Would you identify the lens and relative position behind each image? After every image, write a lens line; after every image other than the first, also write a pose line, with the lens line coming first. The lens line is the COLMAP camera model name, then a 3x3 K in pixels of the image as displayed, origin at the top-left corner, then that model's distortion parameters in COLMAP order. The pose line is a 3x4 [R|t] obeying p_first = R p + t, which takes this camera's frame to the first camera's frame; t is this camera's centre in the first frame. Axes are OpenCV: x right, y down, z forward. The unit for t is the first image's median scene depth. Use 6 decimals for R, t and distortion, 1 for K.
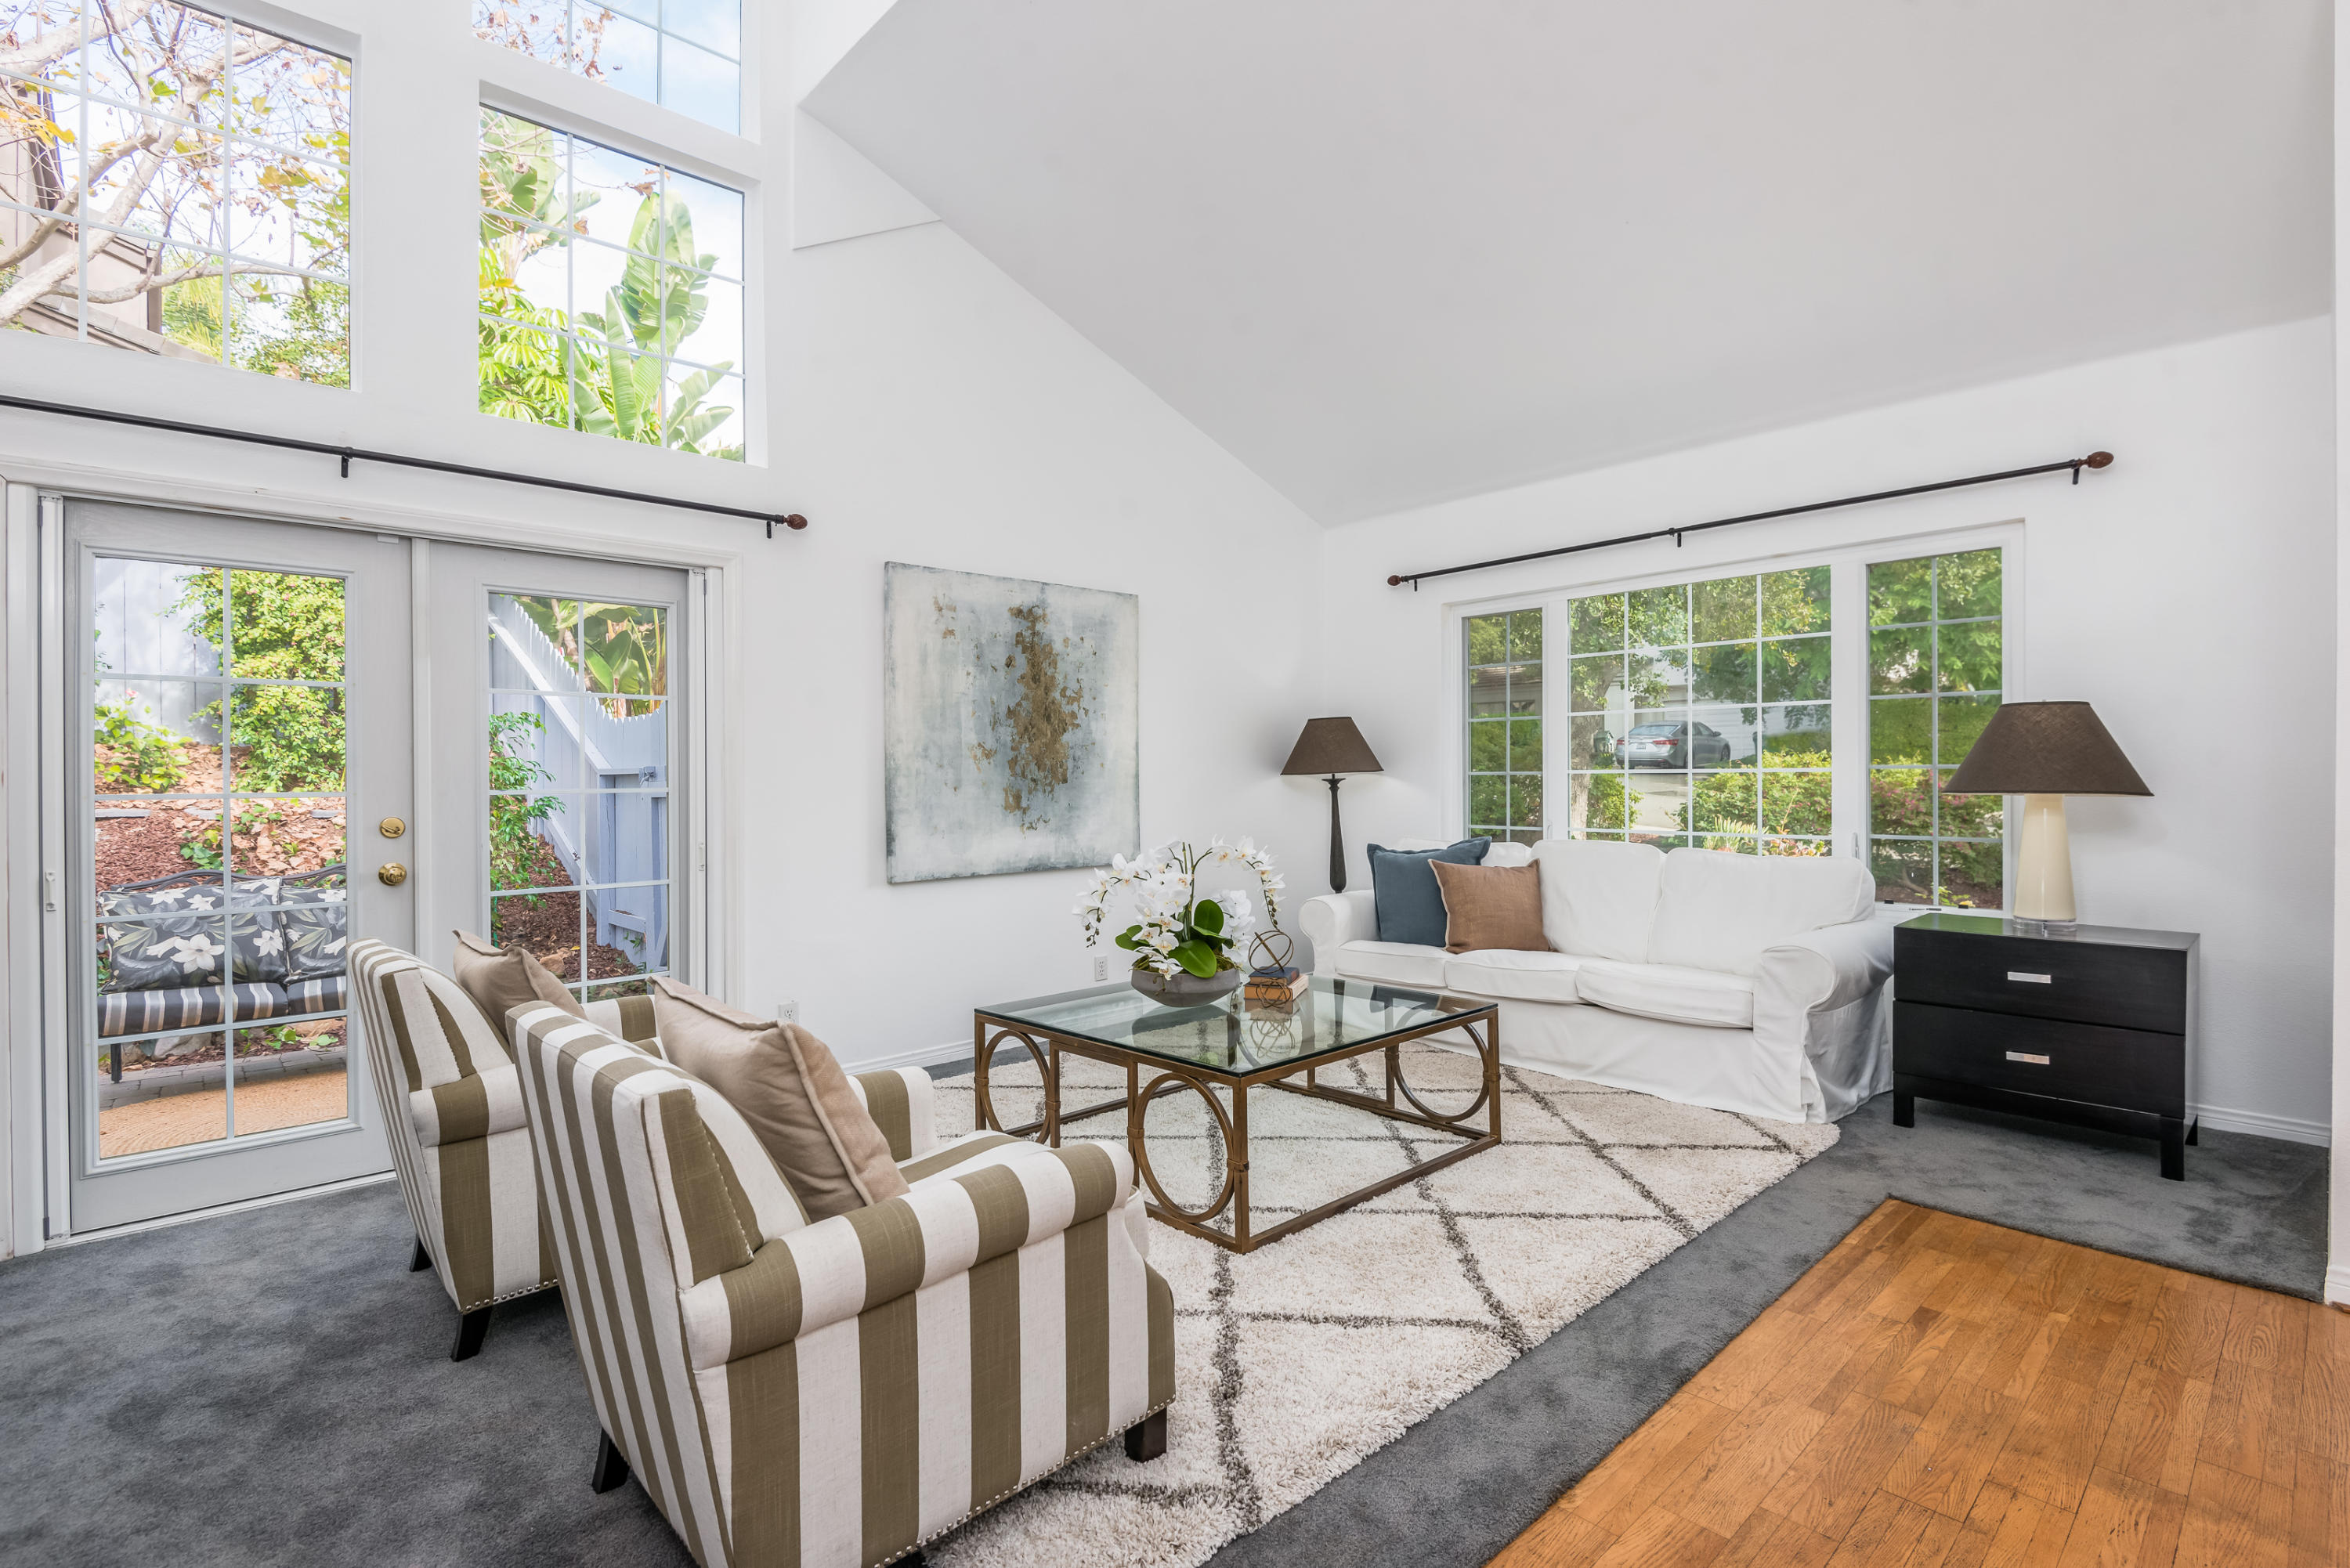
lens RADIAL K [[1132.9, 0, 1177.4], [0, 1132.9, 779.8], [0, 0, 1]] dist [0.015853, -0.000241]
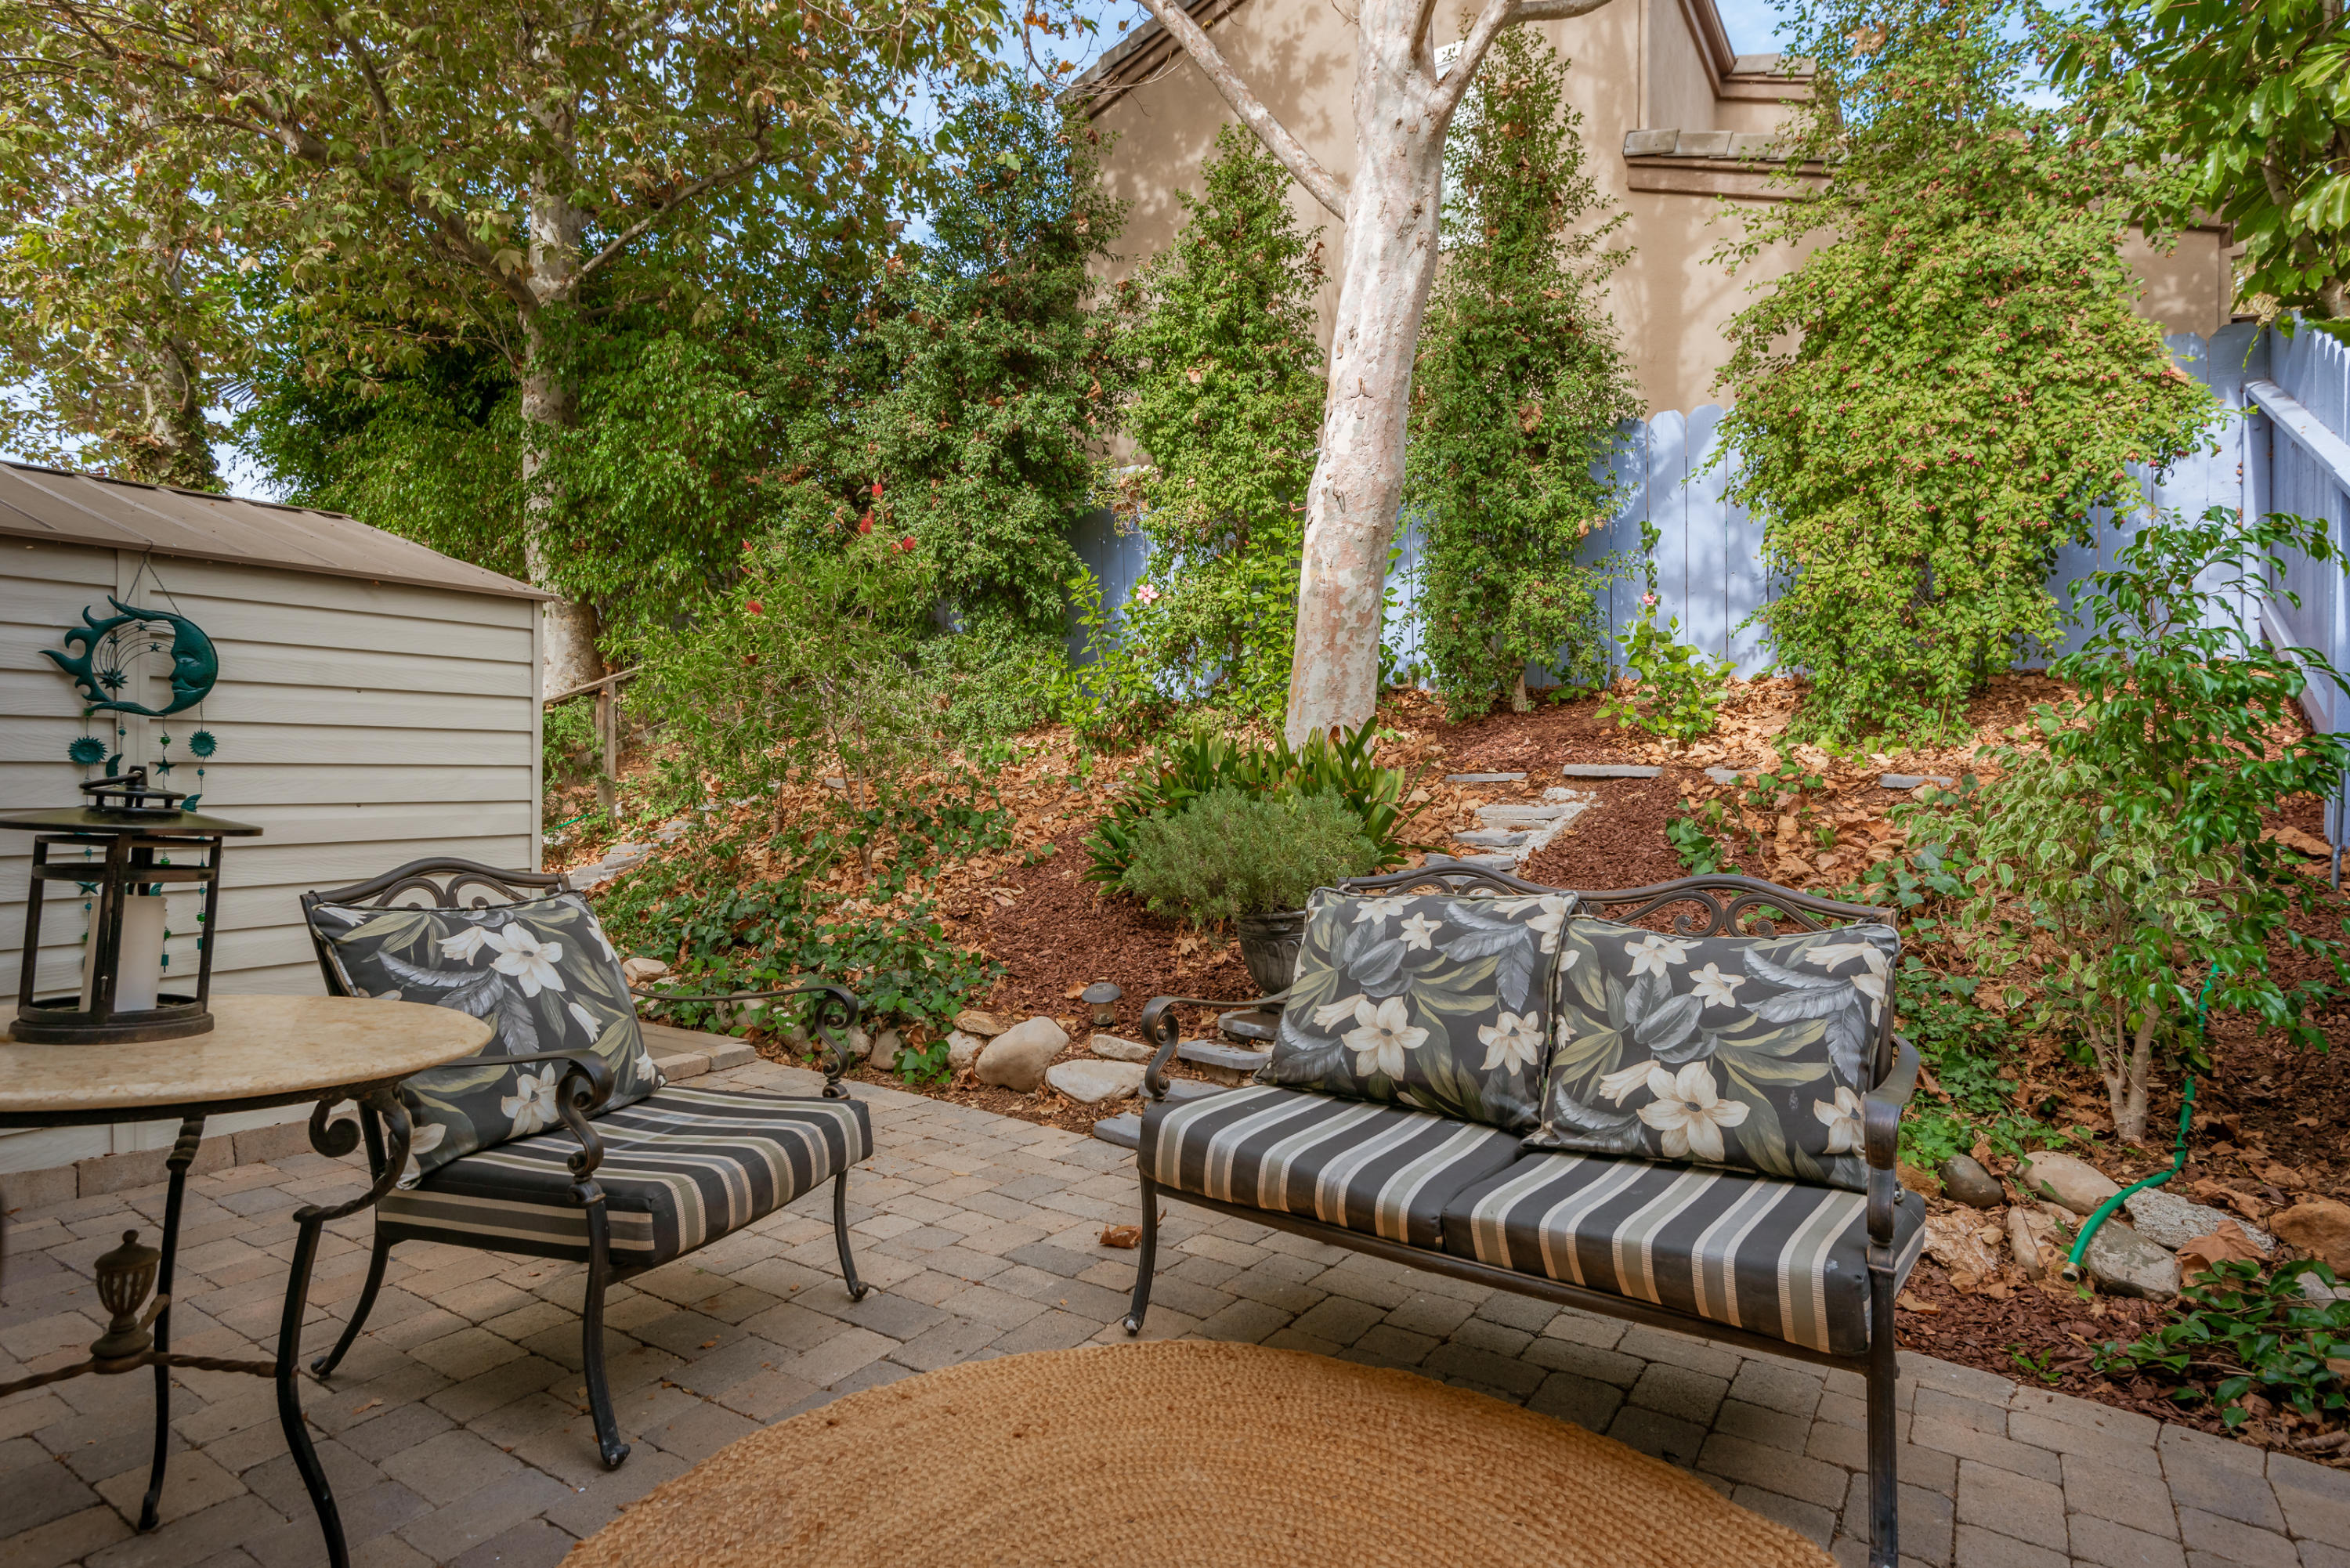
lens RADIAL K [[1234.5, 0, 1187.2], [0, 1234.5, 761.7], [0, 0, 1]] dist [0.006392, -0.001750]
pose [[0.246134, 0.002589, -0.969232, -0.381317], [-0.011803, 0.999930, -0.000326, 0.038298], [0.969164, 0.011520, 0.246148, 0.799947]]
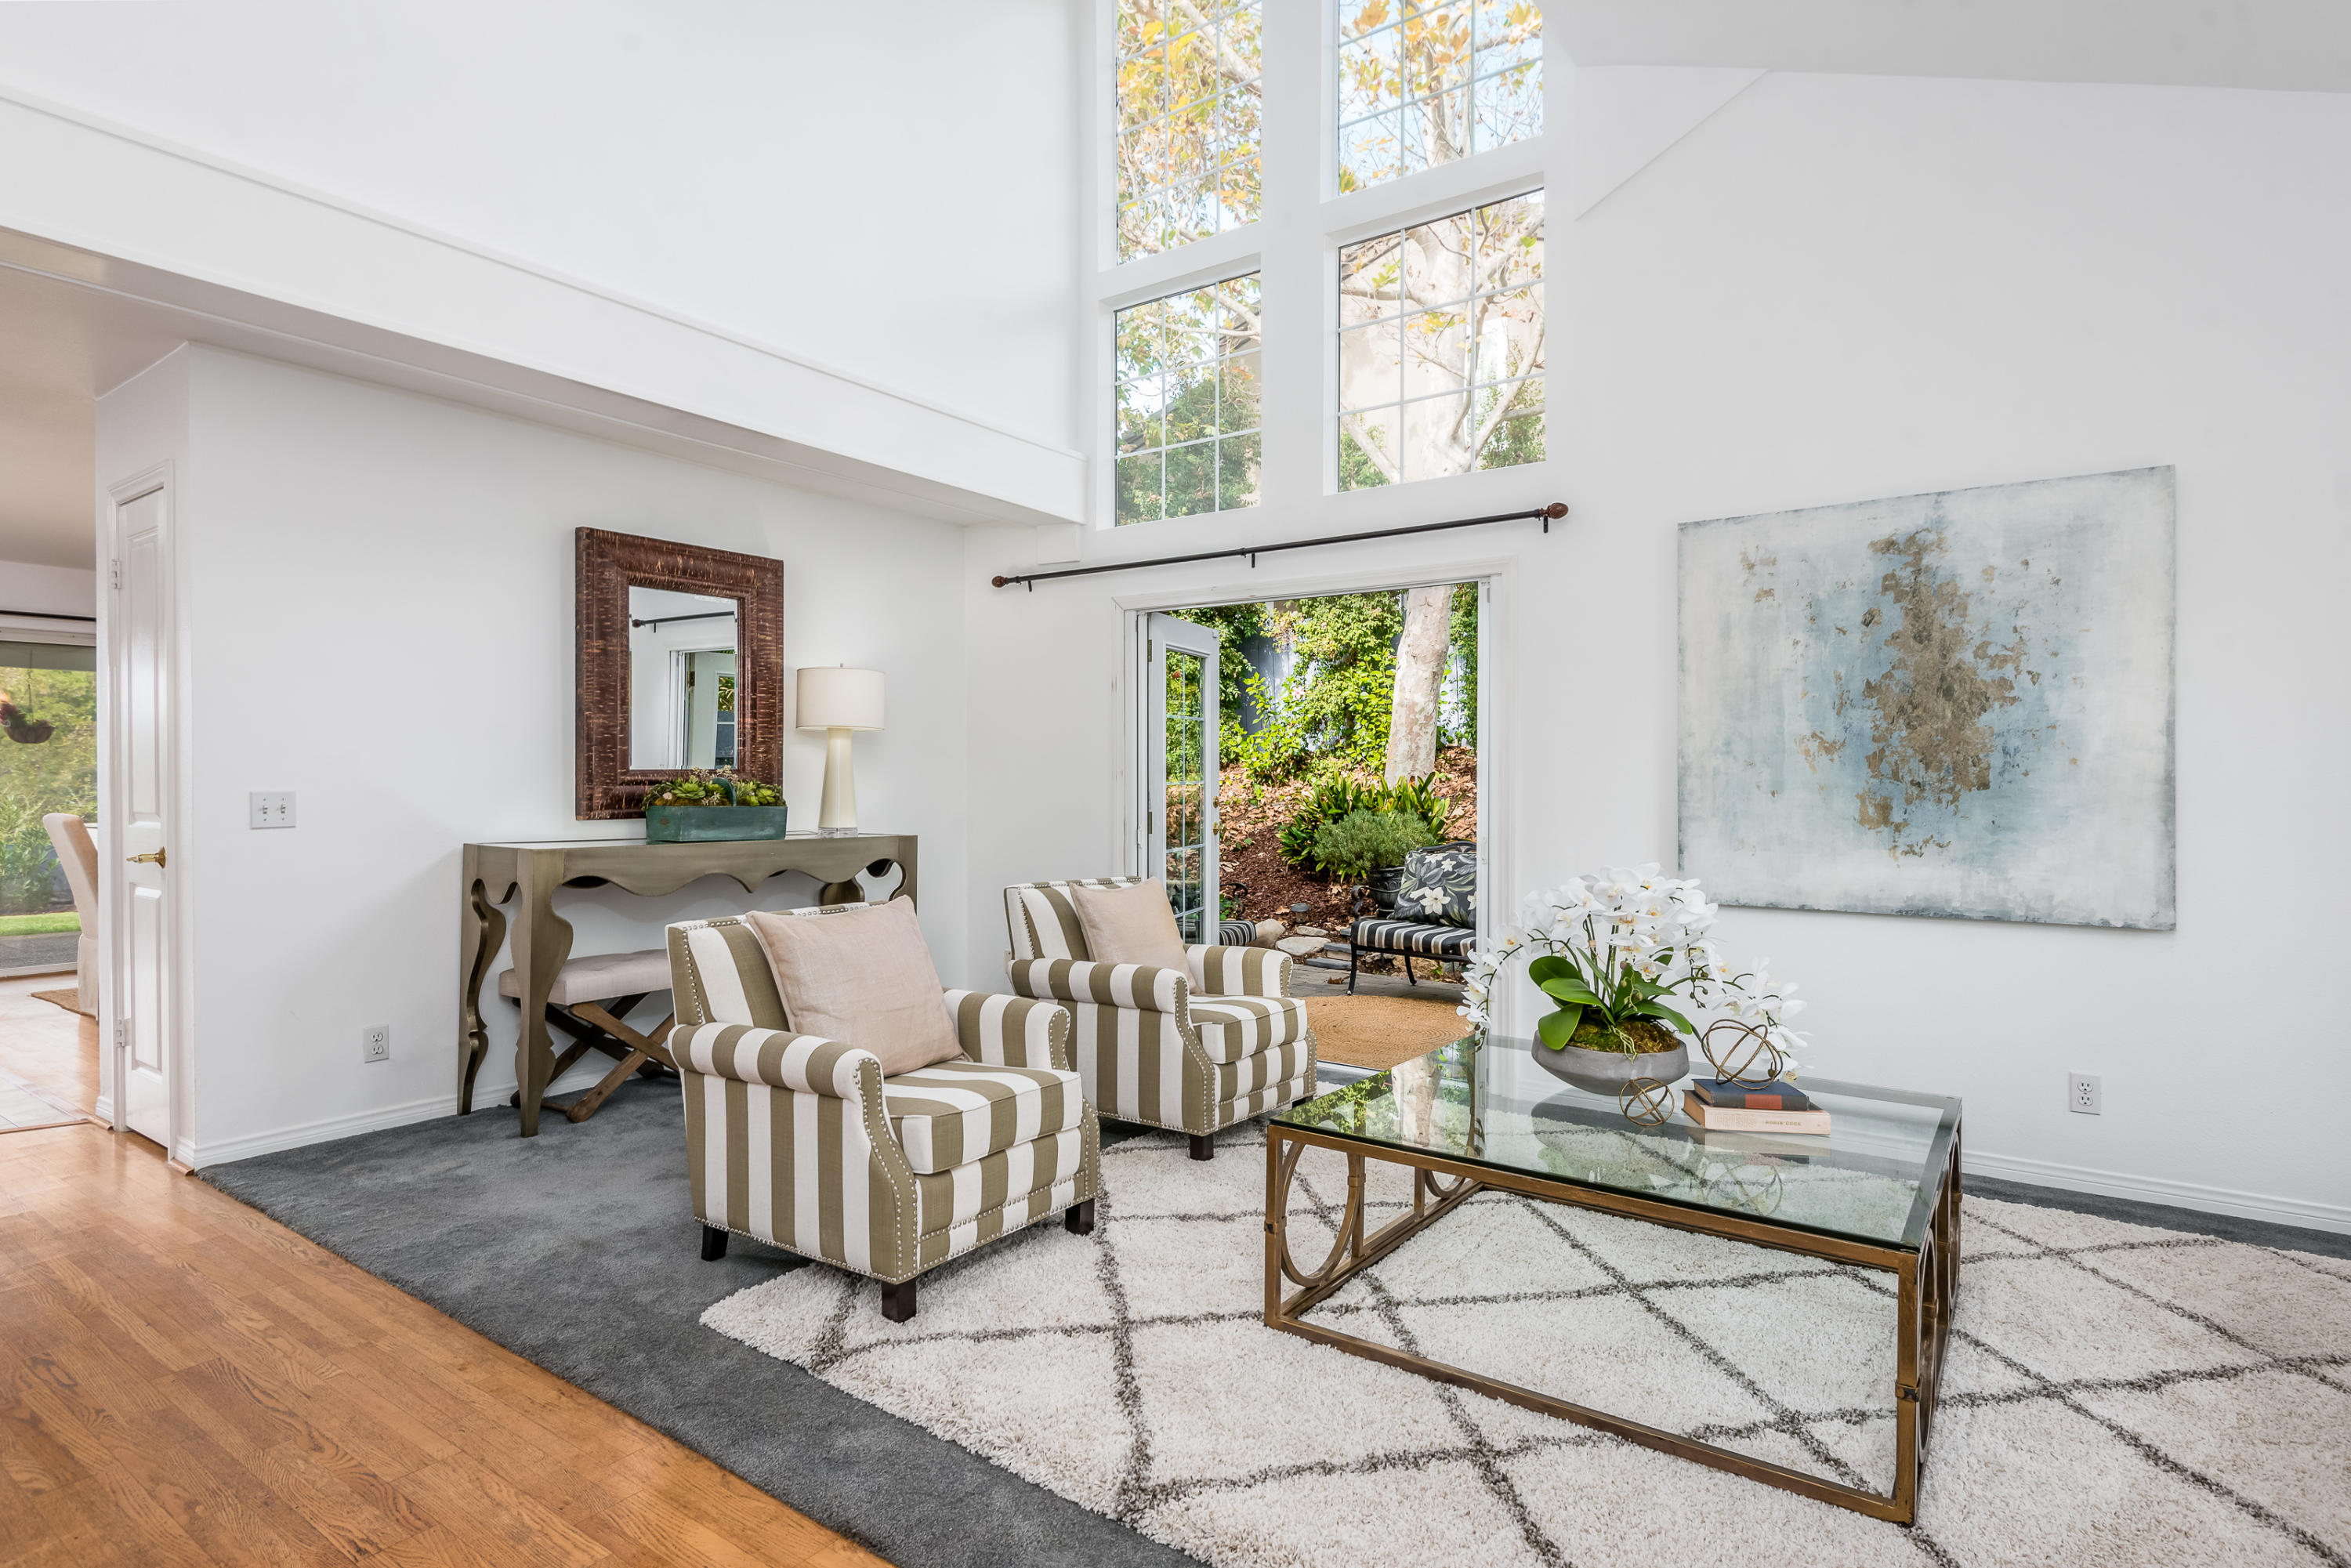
lens RADIAL K [[1235.0, 0, 1154.2], [0, 1235.0, 794.1], [0, 0, 1]] dist [0.006392, -0.001750]
pose [[0.172247, 0.023695, -0.984769, 0.543059], [-0.005487, 0.999718, 0.023095, -0.008515], [0.985039, 0.001425, 0.172328, 0.418308]]
